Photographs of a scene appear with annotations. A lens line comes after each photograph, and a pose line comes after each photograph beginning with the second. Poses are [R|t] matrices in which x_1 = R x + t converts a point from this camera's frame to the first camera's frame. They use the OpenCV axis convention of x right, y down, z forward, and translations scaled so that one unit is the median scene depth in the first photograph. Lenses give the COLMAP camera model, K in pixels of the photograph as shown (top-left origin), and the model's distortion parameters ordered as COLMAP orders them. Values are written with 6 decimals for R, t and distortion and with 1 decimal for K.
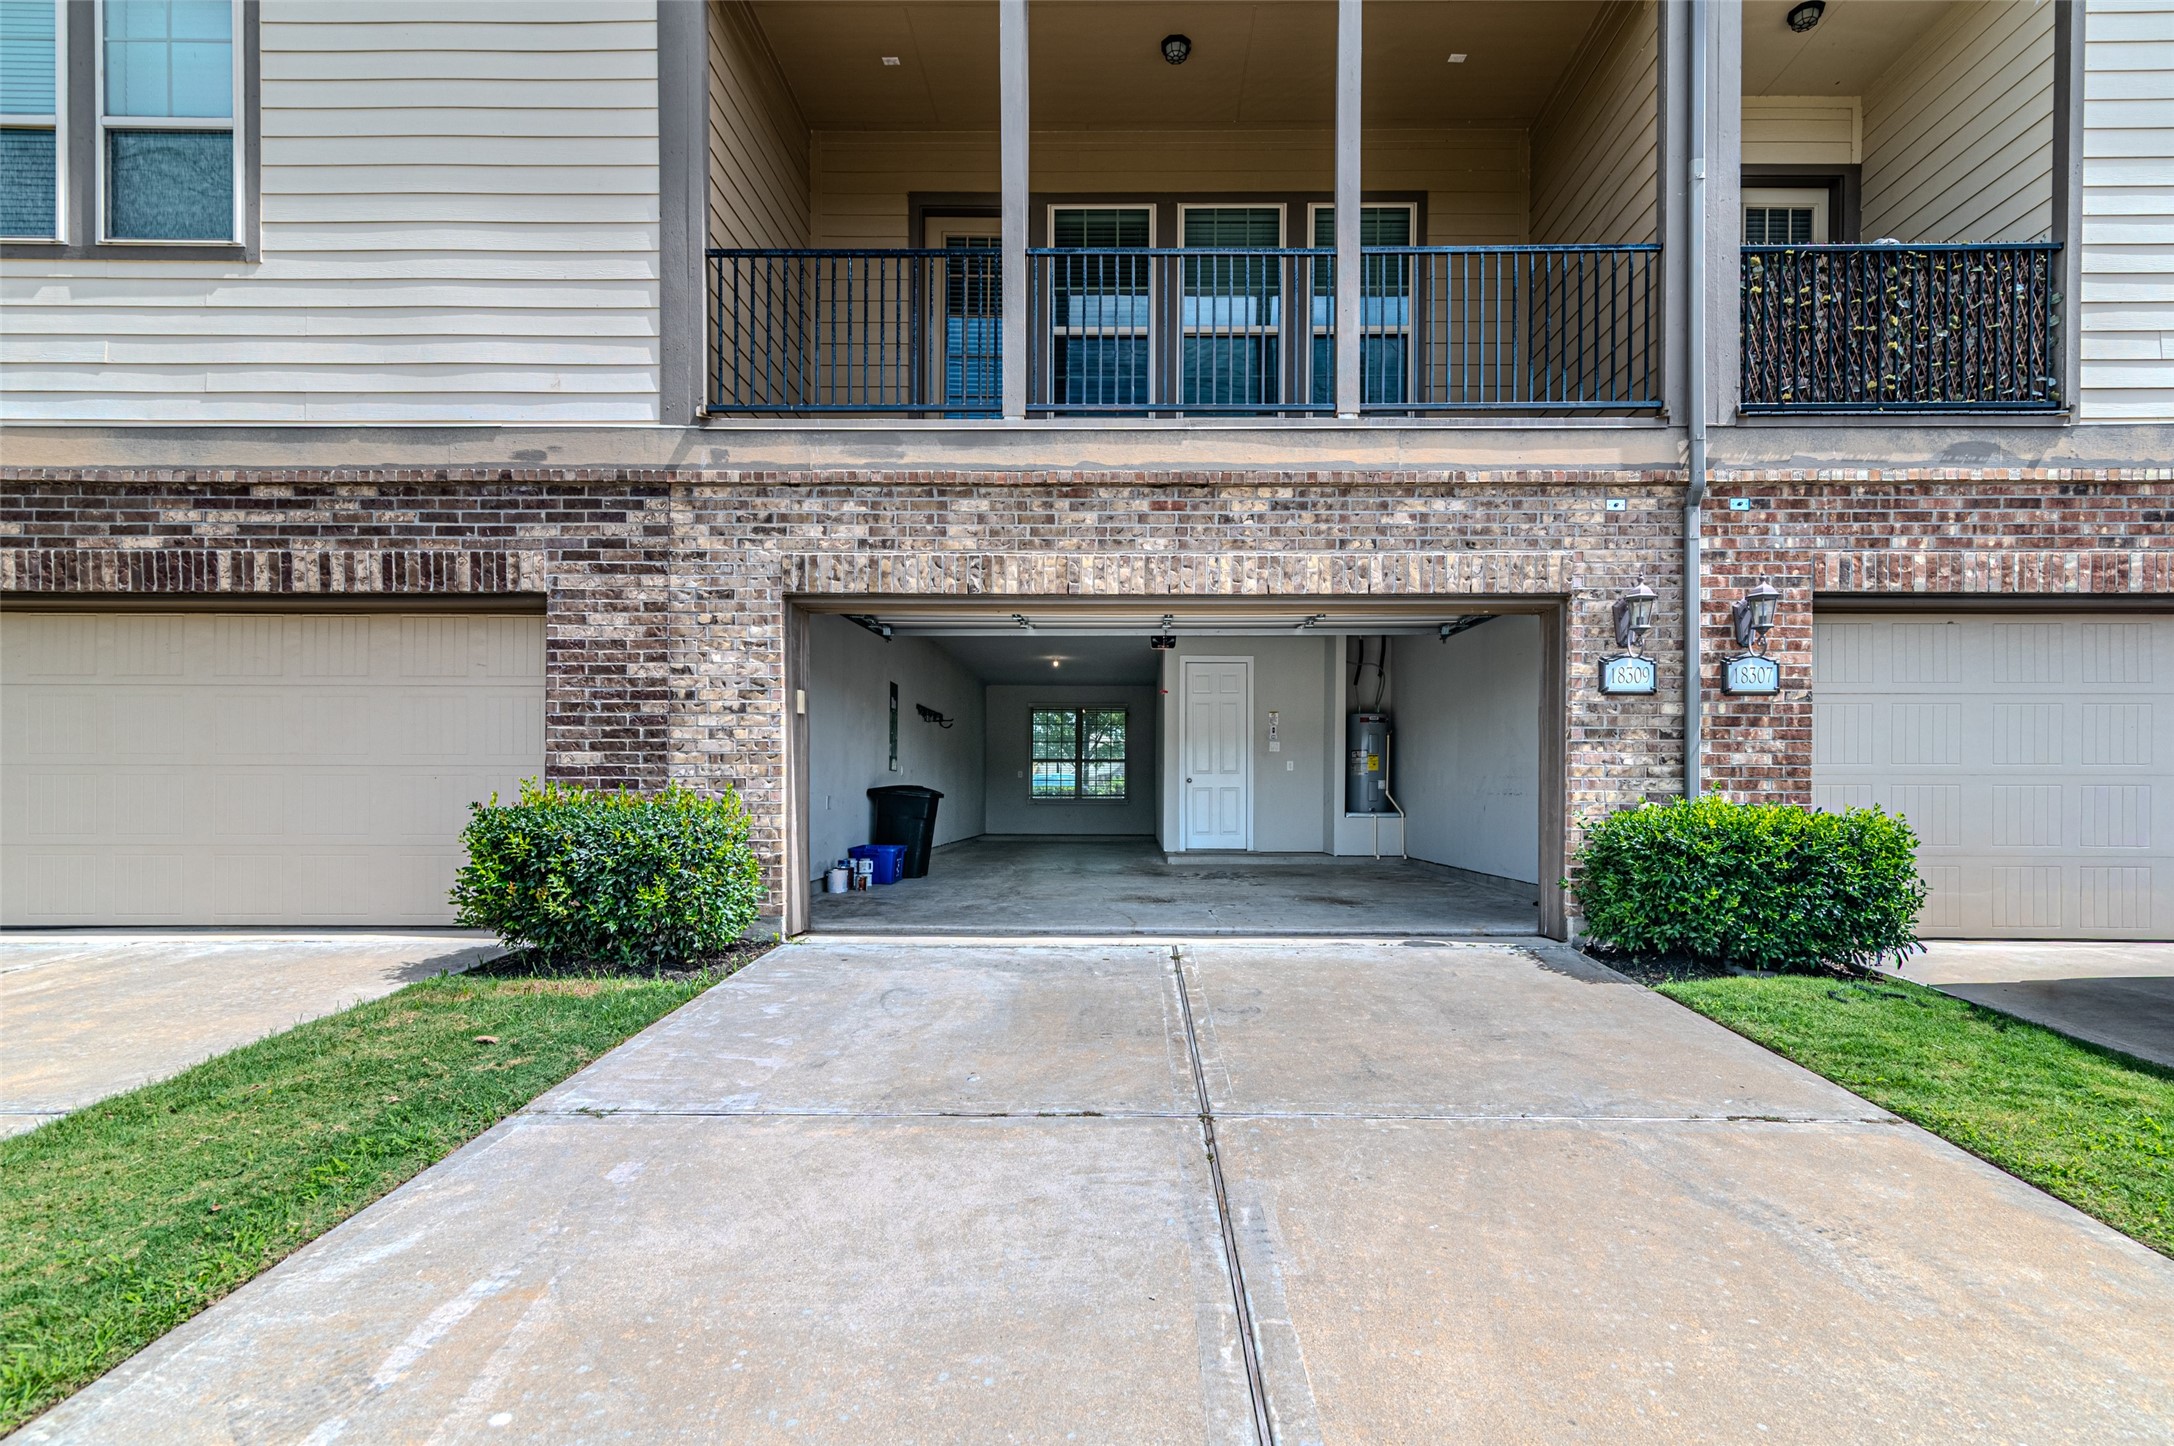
lens RADIAL K [[1009.8, 0, 1139.4], [0, 1009.8, 809.3], [0, 0, 1]] dist [0.015934, -0.001012]
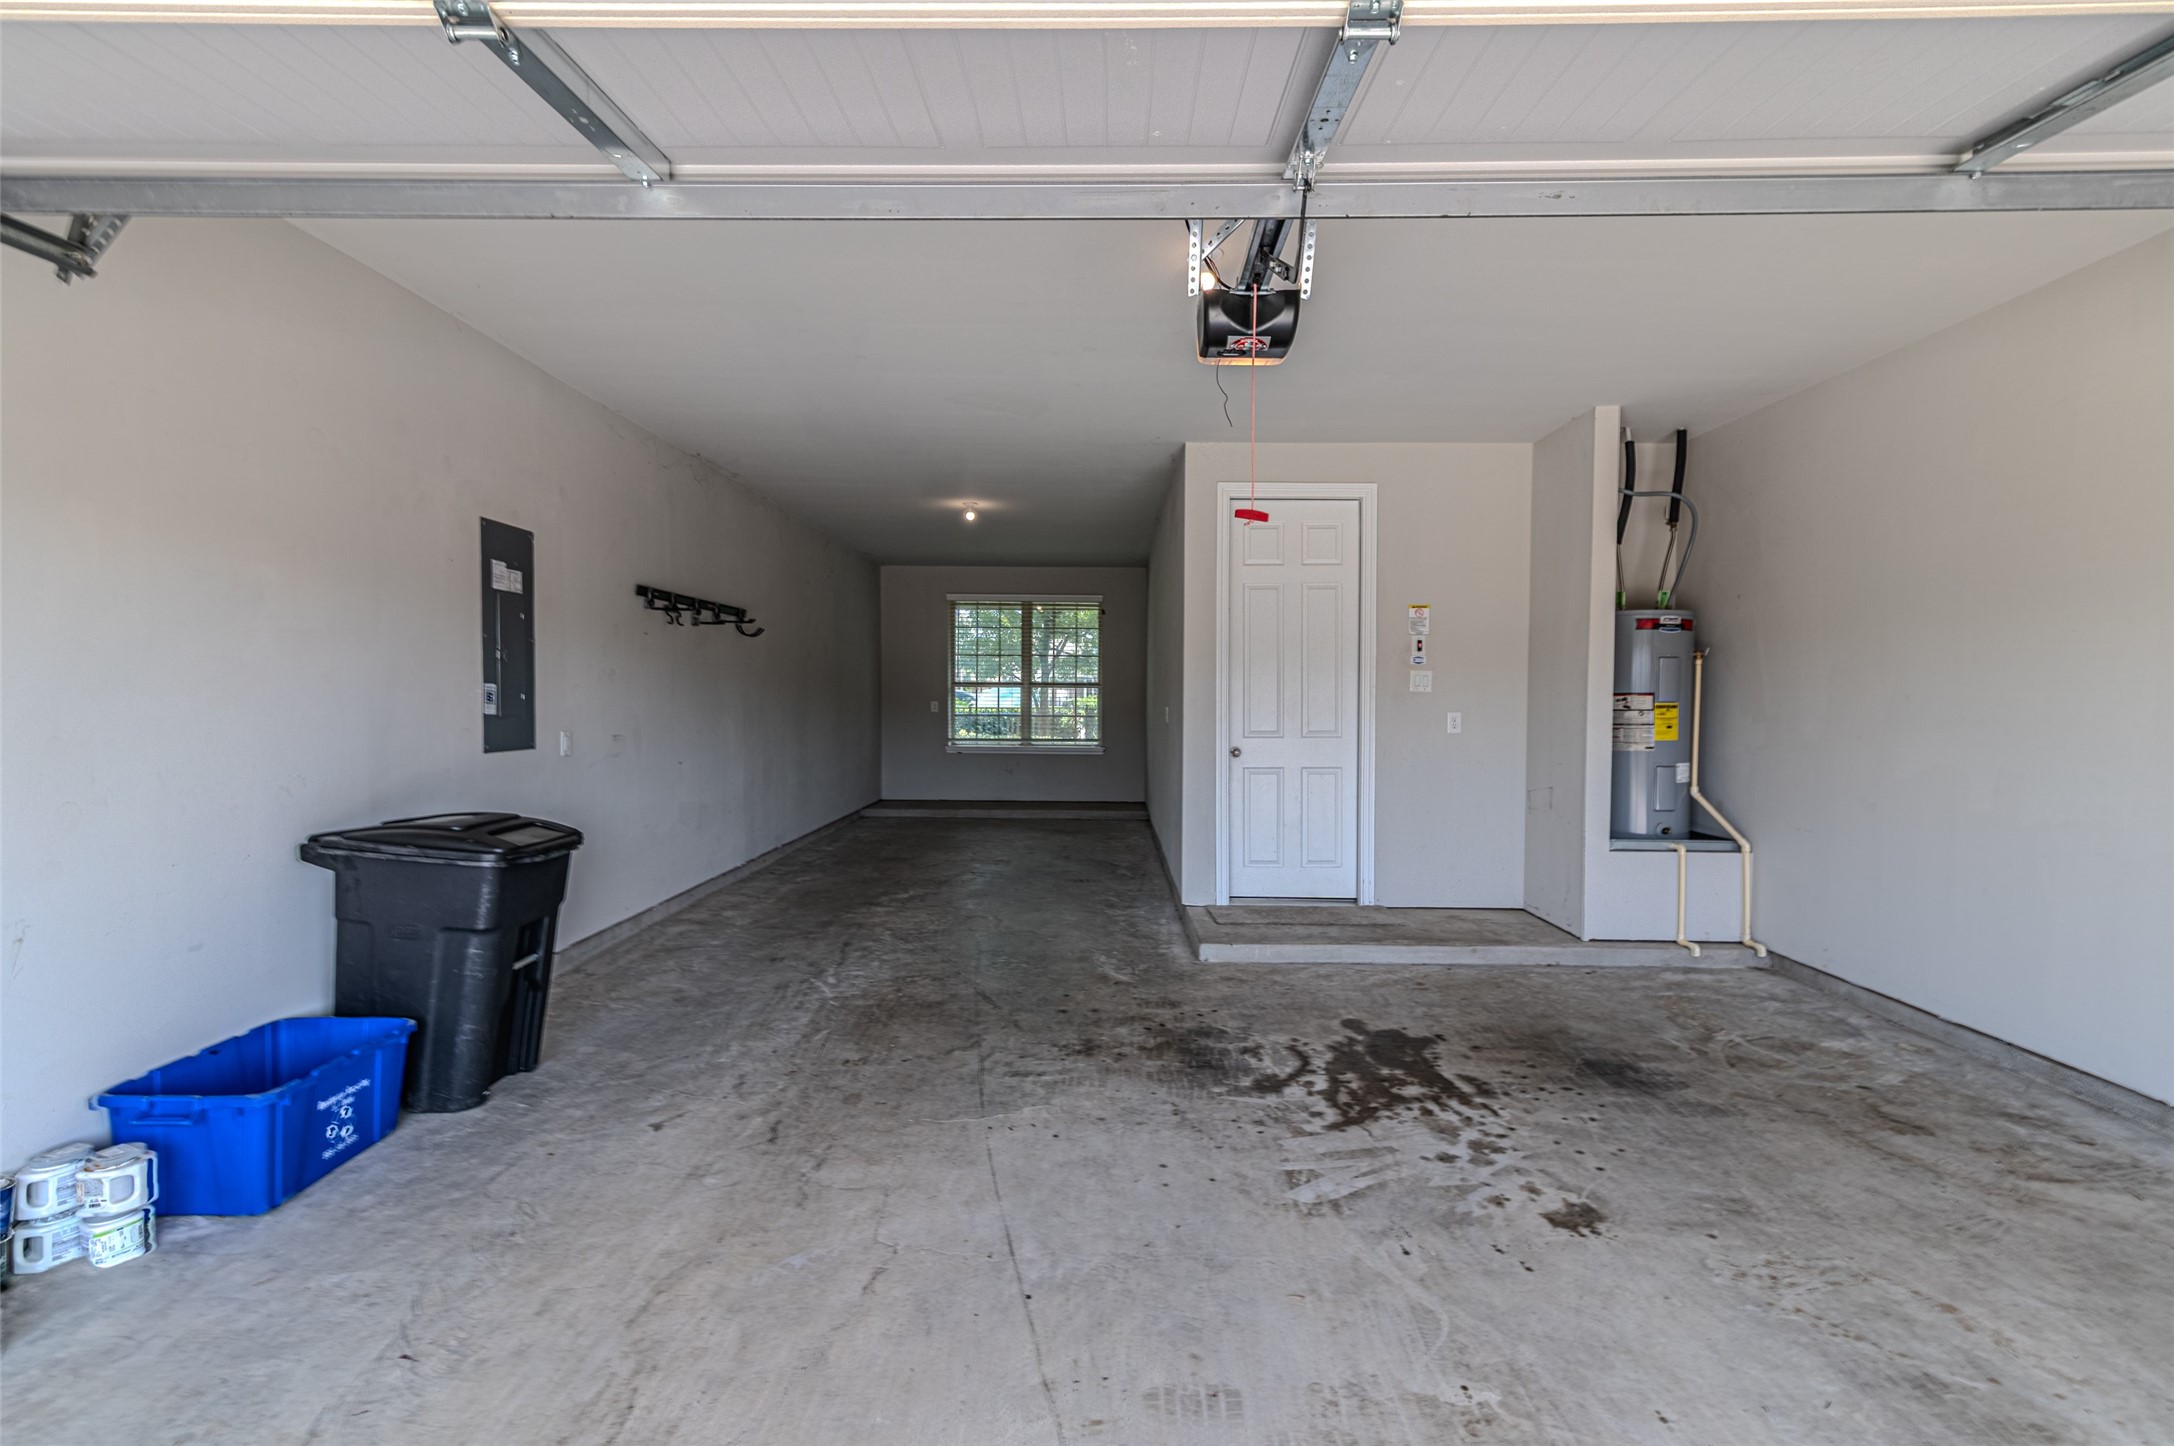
lens RADIAL K [[1009.8, 0, 1086.1], [0, 1009.8, 724.3], [0, 0, 1]] dist [0.015934, -0.001012]
pose [[0.999692, 0.005778, -0.024141, -0.009396], [-0.005429, 0.999881, 0.014465, -0.049705], [0.024222, -0.014330, 0.999604, 0.547012]]
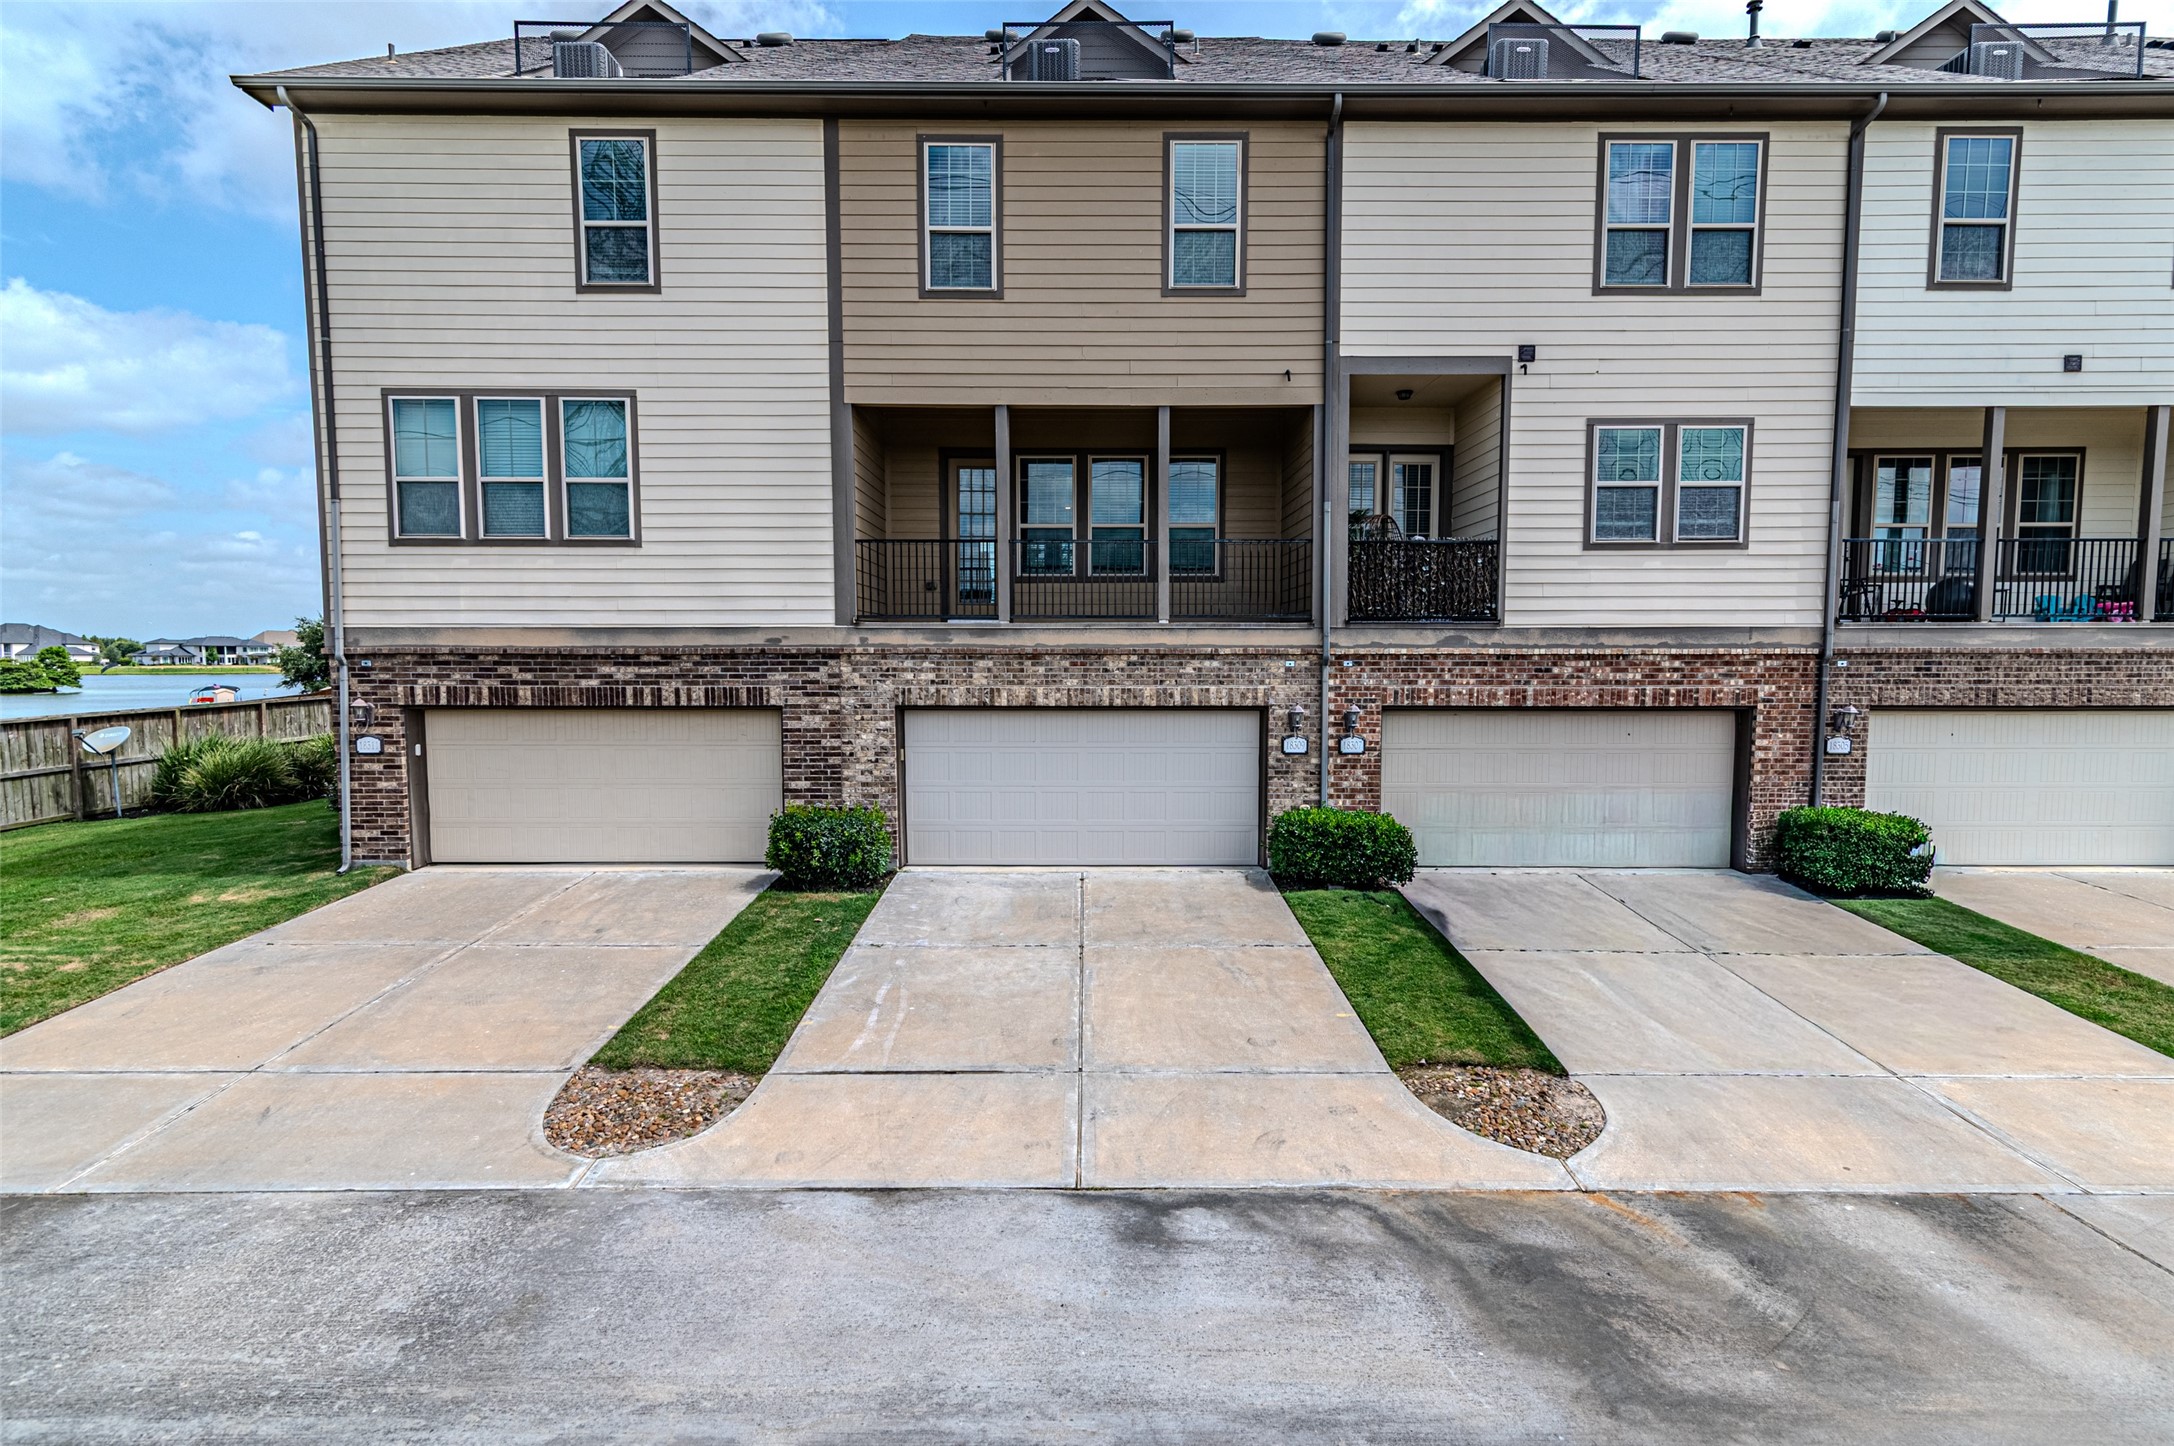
lens RADIAL K [[1009.8, 0, 1083.1], [0, 1009.8, 711.6], [0, 0, 1]] dist [0.015934, -0.001012]
pose [[0.999912, -0.006954, -0.011271, 0.062032], [0.007404, 0.999156, 0.040398, -0.289011], [0.010981, -0.040478, 0.999120, -1.110283]]
